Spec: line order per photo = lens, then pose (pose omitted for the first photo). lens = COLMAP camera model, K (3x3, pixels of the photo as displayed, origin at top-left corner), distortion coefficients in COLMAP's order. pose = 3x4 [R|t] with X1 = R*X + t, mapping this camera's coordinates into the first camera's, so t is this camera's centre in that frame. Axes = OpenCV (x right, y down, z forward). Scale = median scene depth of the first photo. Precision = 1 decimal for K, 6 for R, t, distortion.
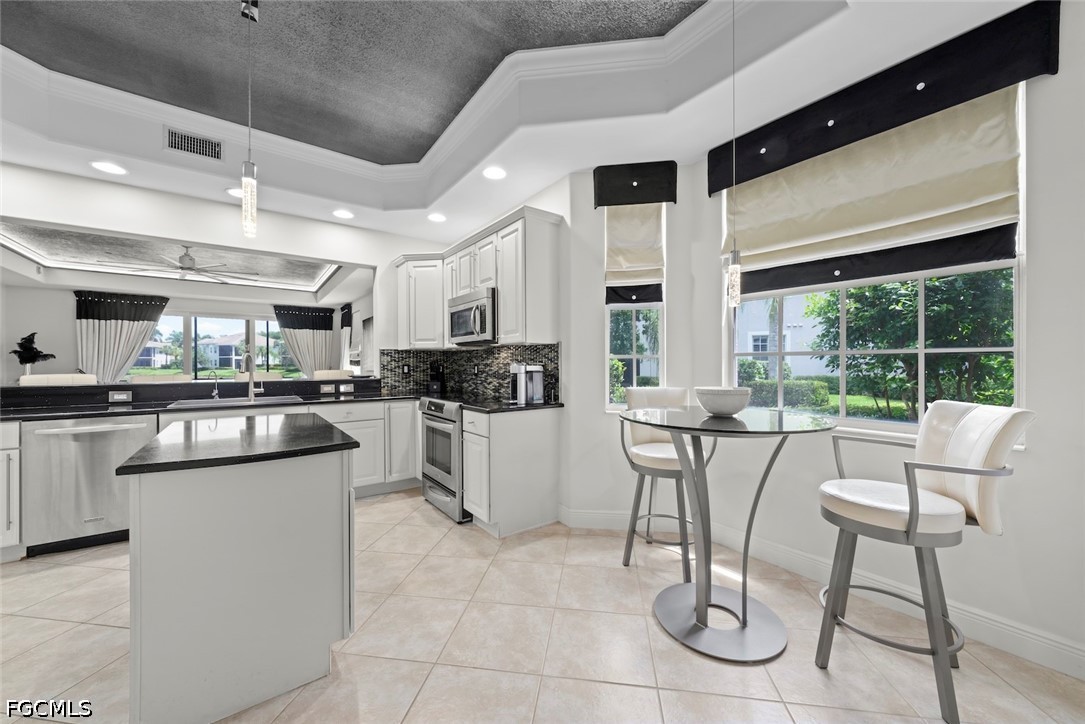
lens RADIAL K [[397.9, 0, 543.0], [0, 397.9, 363.9], [0, 0, 1]] dist [0.000262, -0.000051]
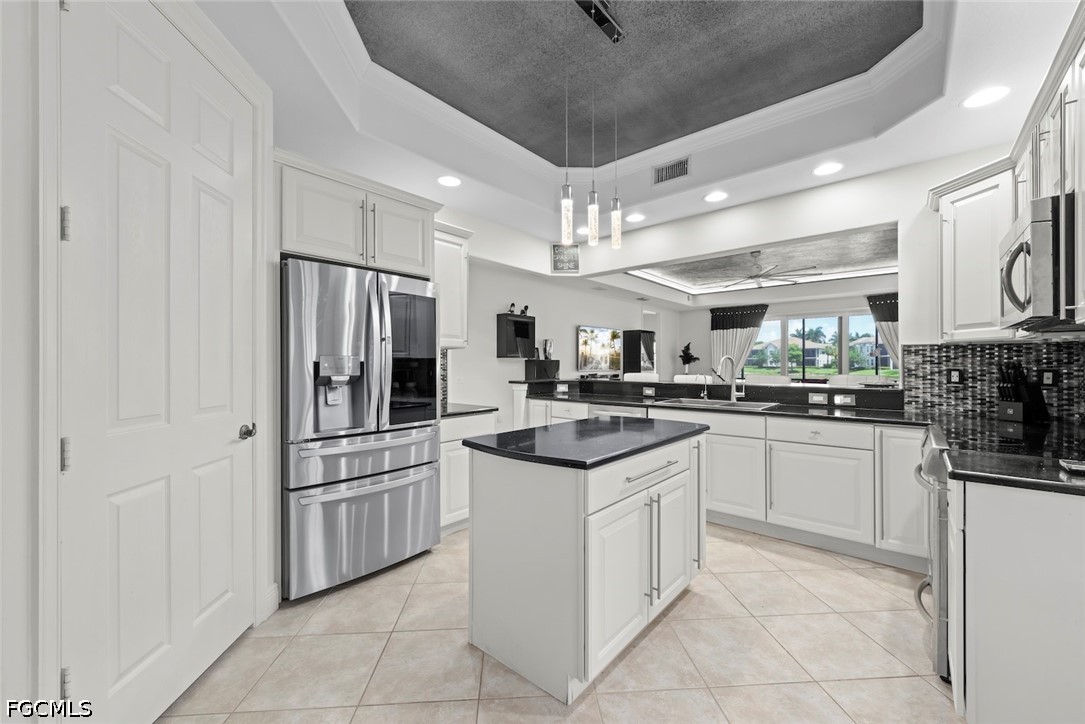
lens RADIAL K [[429.1, 0, 544.8], [0, 429.1, 364.2], [0, 0, 1]] dist [0.001397, 0.000056]
pose [[0.219951, 0.001474, -0.975510, 0.167509], [0.000562, 0.999999, 0.001638, -0.007116], [0.975511, -0.000908, 0.219950, 0.283967]]
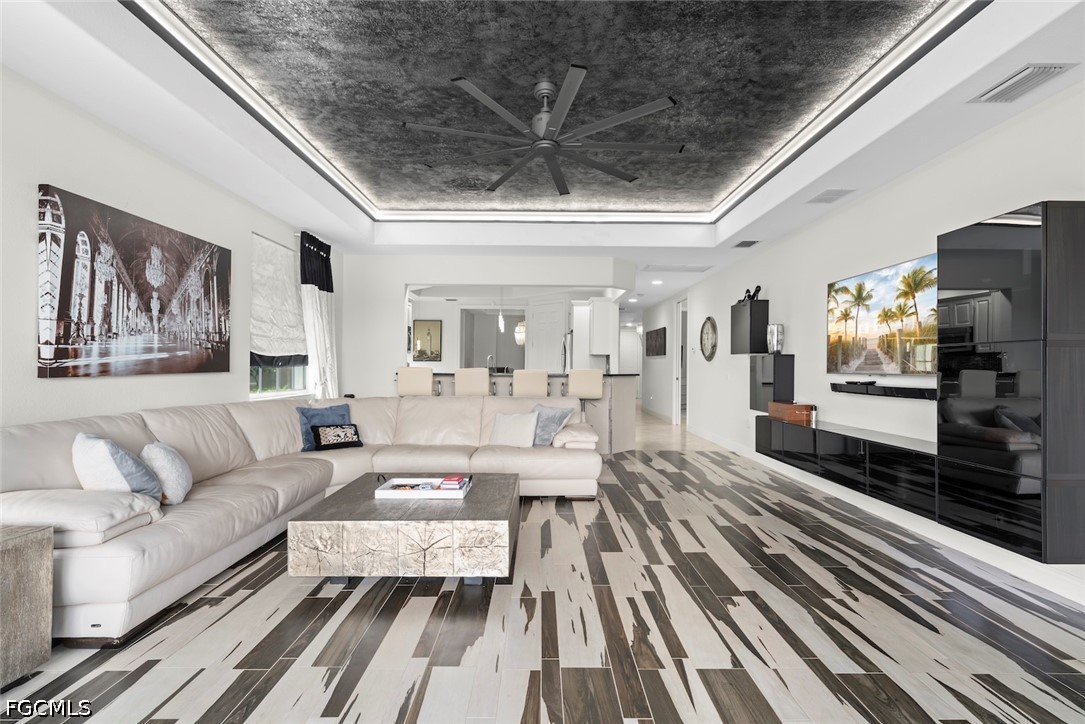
lens RADIAL K [[496.4, 0, 542.7], [0, 496.4, 363.9], [0, 0, 1]] dist [0.001495, -0.000377]
pose [[-0.807885, -0.002308, 0.589335, -1.826203], [-0.006067, 0.999972, -0.004400, 0.013349], [-0.589309, -0.007130, -0.807877, 2.177426]]
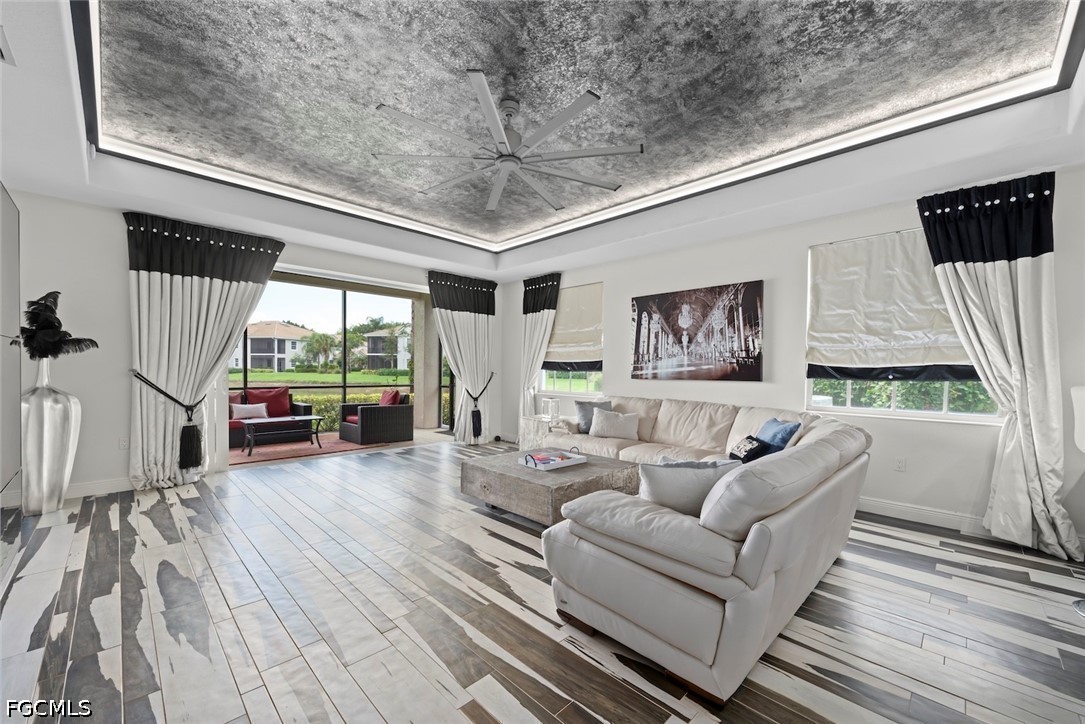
lens RADIAL K [[425.0, 0, 542.1], [0, 425.0, 377.4], [0, 0, 1]] dist [0.000810, 0.000008]
pose [[0.988855, 0.012093, 0.148388, -1.383773], [-0.015149, 0.999695, 0.019482, 0.006465], [-0.148107, -0.021513, 0.988737, 0.743158]]
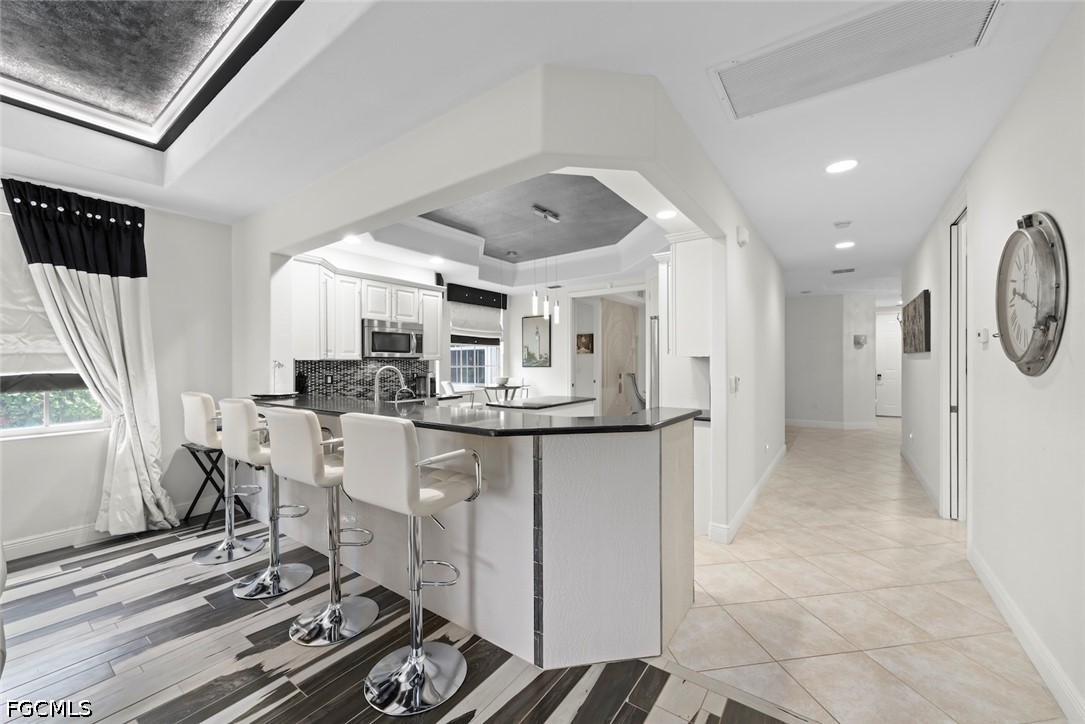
lens RADIAL K [[417.6, 0, 542.7], [0, 417.6, 365.3], [0, 0, 1]] dist [0.002534, 0.000423]
pose [[-0.304617, -0.002974, 0.952470, -1.468647], [0.006476, 0.999966, 0.005193, -0.027451], [-0.952453, 0.007750, -0.304587, 0.832603]]
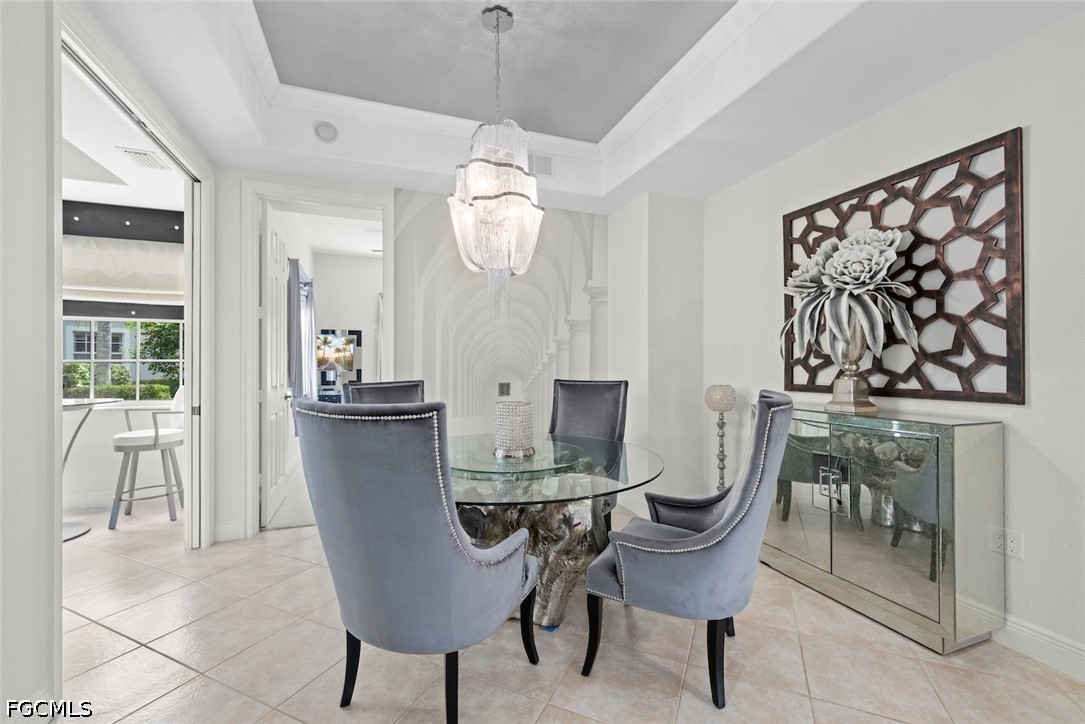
lens RADIAL K [[448.5, 0, 542.5], [0, 448.5, 362.0], [0, 0, 1]] dist [0.001541, 0.000111]
pose [[0.280451, 0.008702, 0.959829, -0.314797], [0.001572, 0.999953, -0.009525, -0.001770], [-0.959867, 0.004180, 0.280424, -0.631930]]
